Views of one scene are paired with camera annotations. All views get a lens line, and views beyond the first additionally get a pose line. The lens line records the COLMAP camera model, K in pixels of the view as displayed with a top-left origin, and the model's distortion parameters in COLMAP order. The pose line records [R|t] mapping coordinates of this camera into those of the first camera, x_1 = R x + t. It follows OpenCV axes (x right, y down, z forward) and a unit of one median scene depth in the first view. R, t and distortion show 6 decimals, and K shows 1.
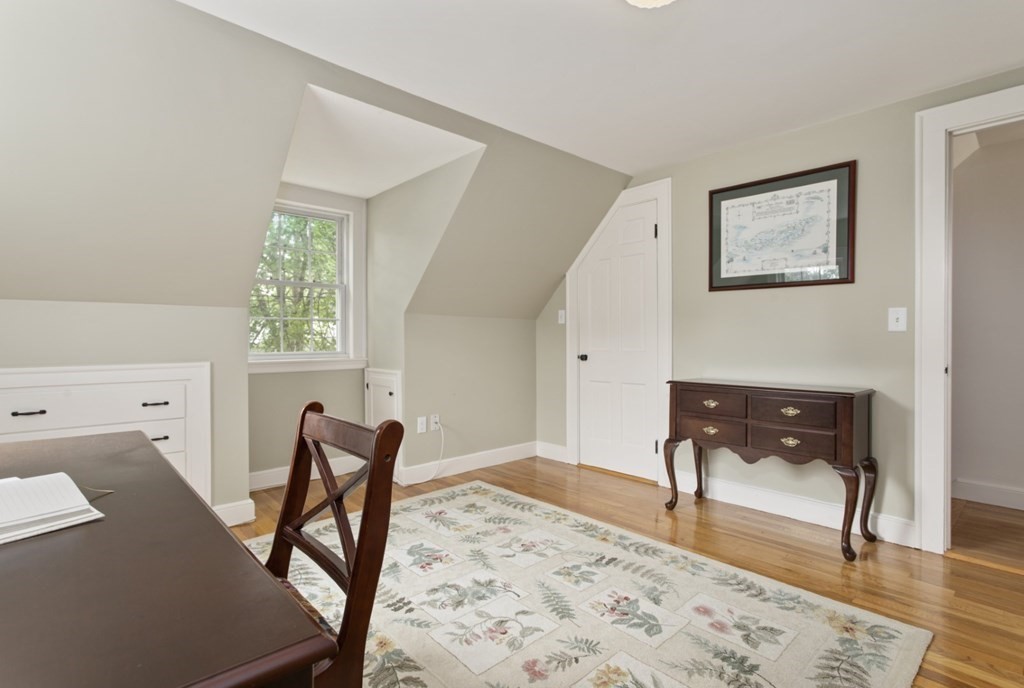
lens RADIAL K [[506.8, 0, 514.2], [0, 506.8, 336.6], [0, 0, 1]] dist [-0.001398, 0.000090]
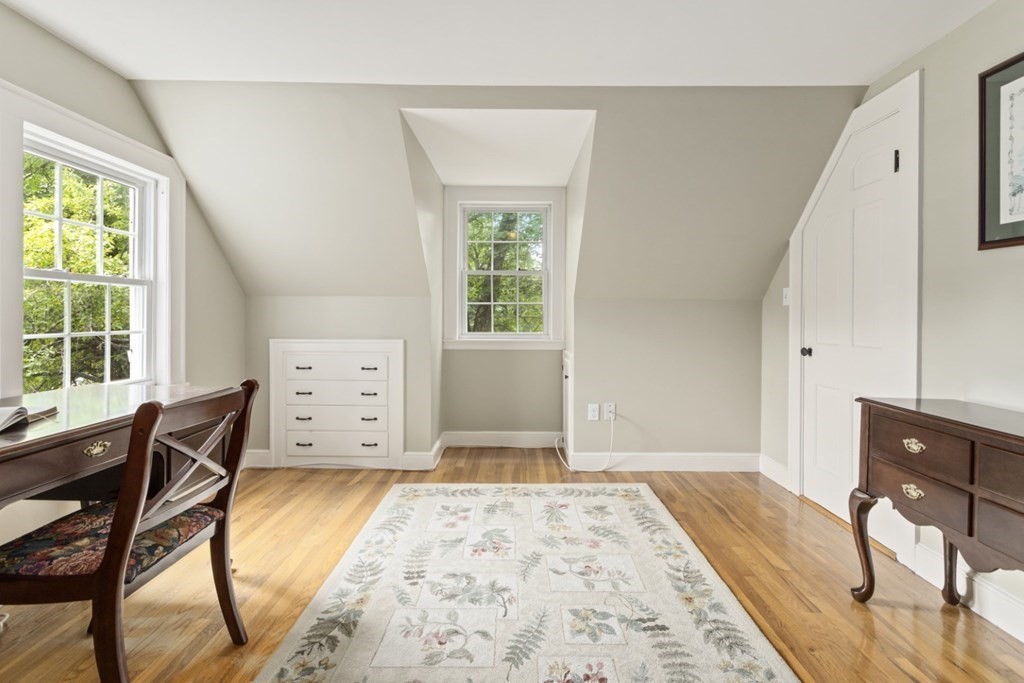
lens RADIAL K [[493.7, 0, 515.5], [0, 493.7, 310.5], [0, 0, 1]] dist [0.000574, 0.002075]
pose [[0.724301, 0.000645, -0.689484, 0.428027], [-0.003609, 0.999989, -0.002856, -0.018925], [0.689474, 0.004557, 0.724296, 0.256315]]
